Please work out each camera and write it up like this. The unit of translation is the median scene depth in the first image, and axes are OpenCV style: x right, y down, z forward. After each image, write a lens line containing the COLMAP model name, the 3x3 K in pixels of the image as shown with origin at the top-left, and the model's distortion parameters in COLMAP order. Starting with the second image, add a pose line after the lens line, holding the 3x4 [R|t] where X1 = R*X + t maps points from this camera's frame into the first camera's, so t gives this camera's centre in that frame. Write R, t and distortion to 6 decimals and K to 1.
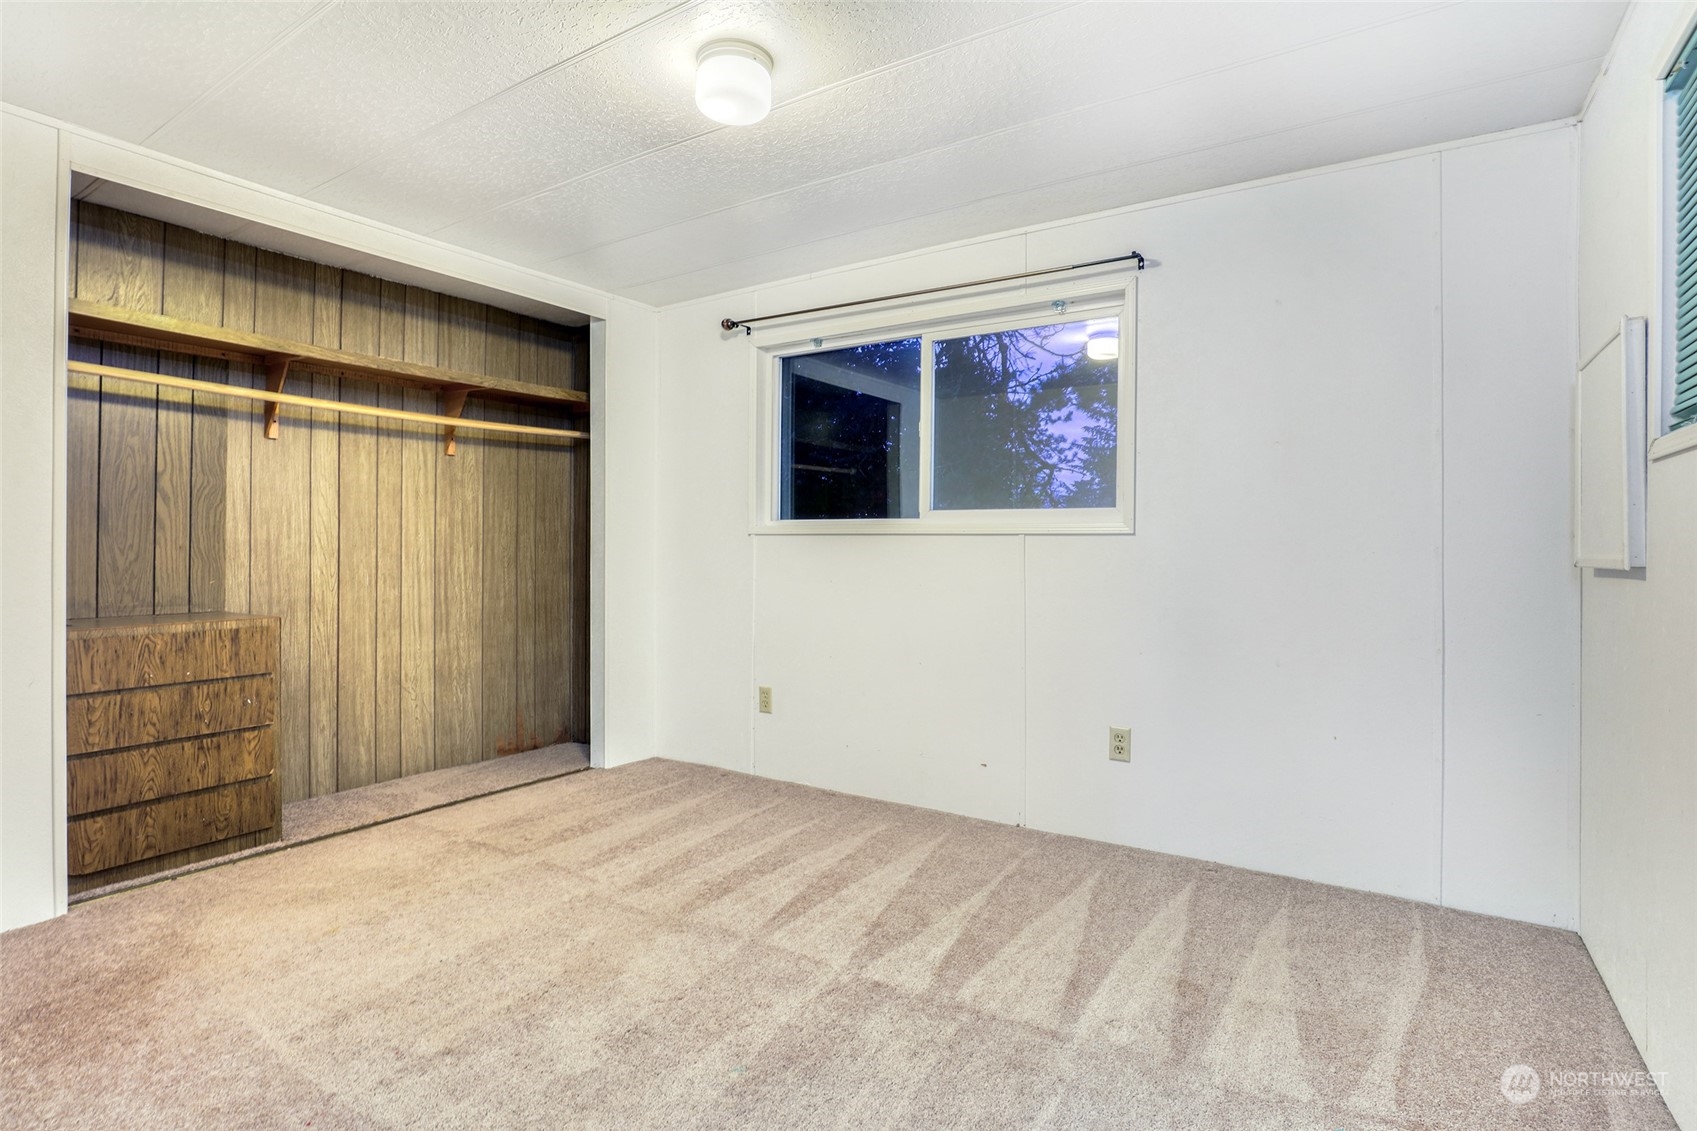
lens RADIAL K [[807.8, 0, 848.3], [0, 807.8, 556.6], [0, 0, 1]] dist [-0.033781, -0.000235]
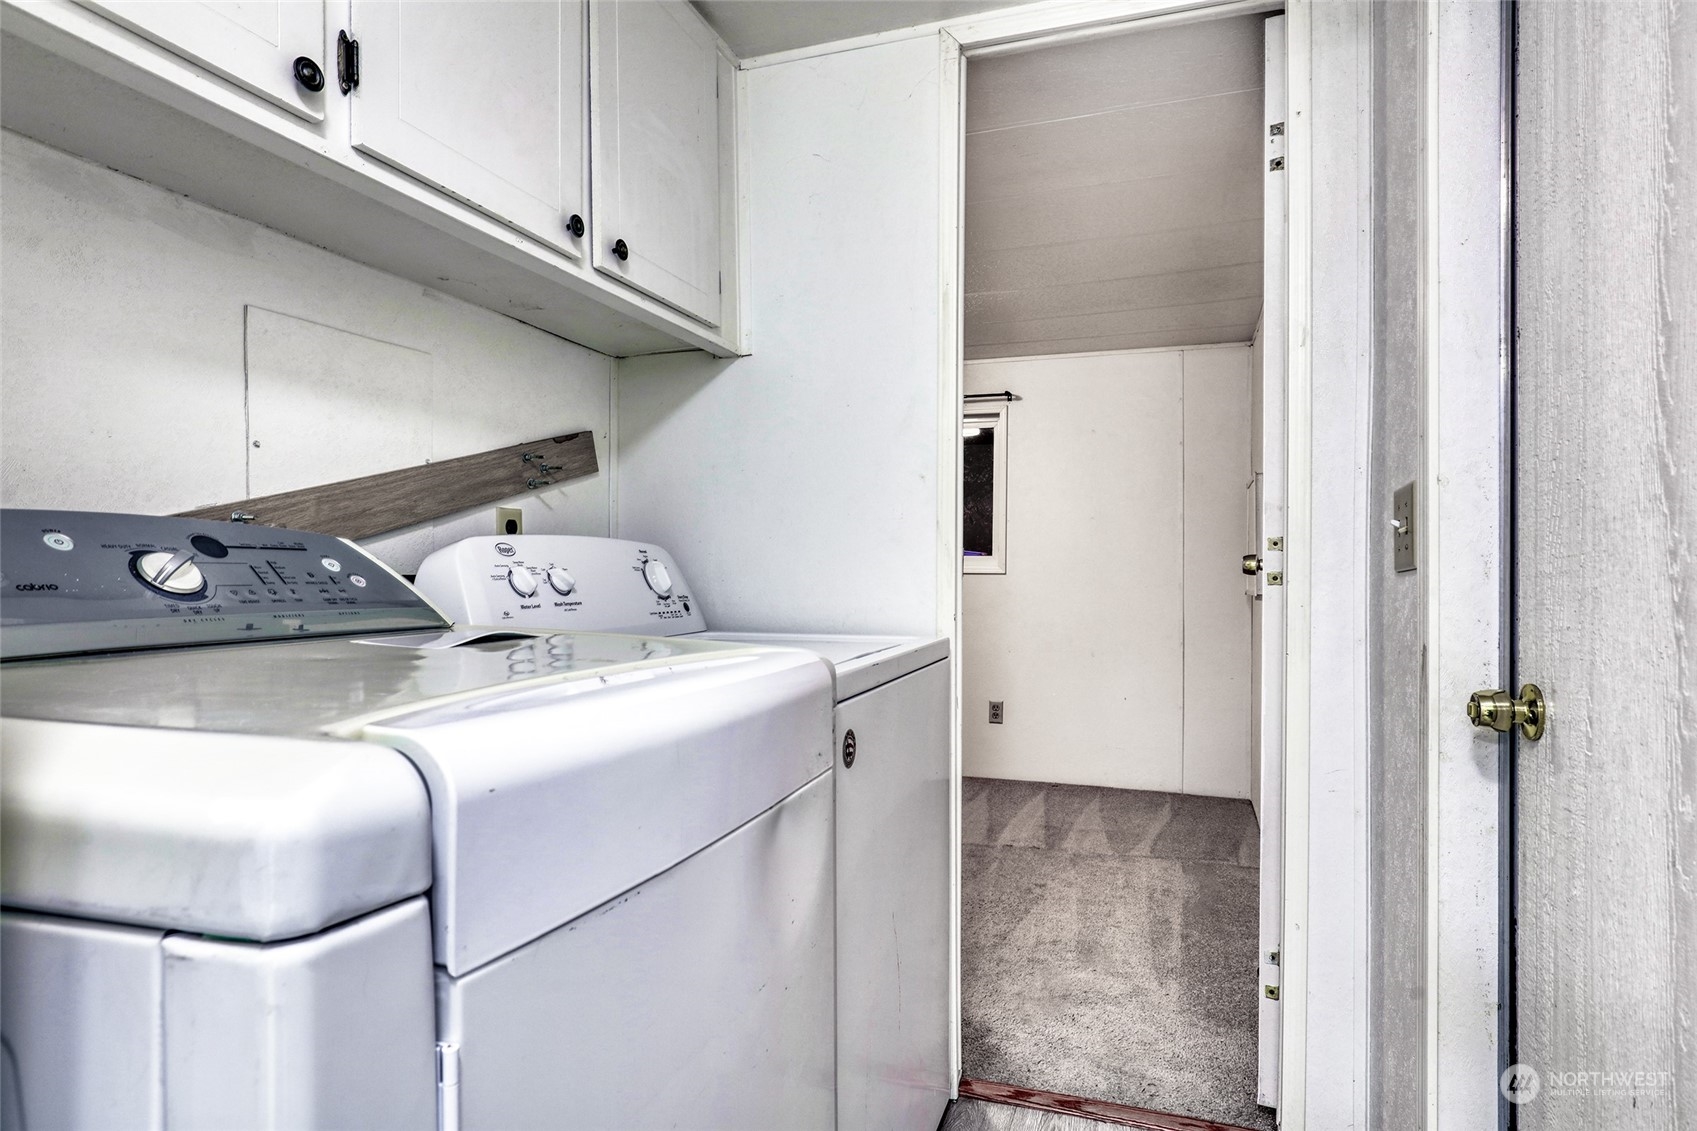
lens RADIAL K [[971.5, 0, 848.1], [0, 971.5, 564.4], [0, 0, 1]] dist [-0.001837, -0.000091]
pose [[0.966641, 0.006436, 0.256055, -0.550371], [-0.002479, 0.999873, -0.015773, -0.020516], [-0.256123, 0.014612, 0.966534, -0.964360]]
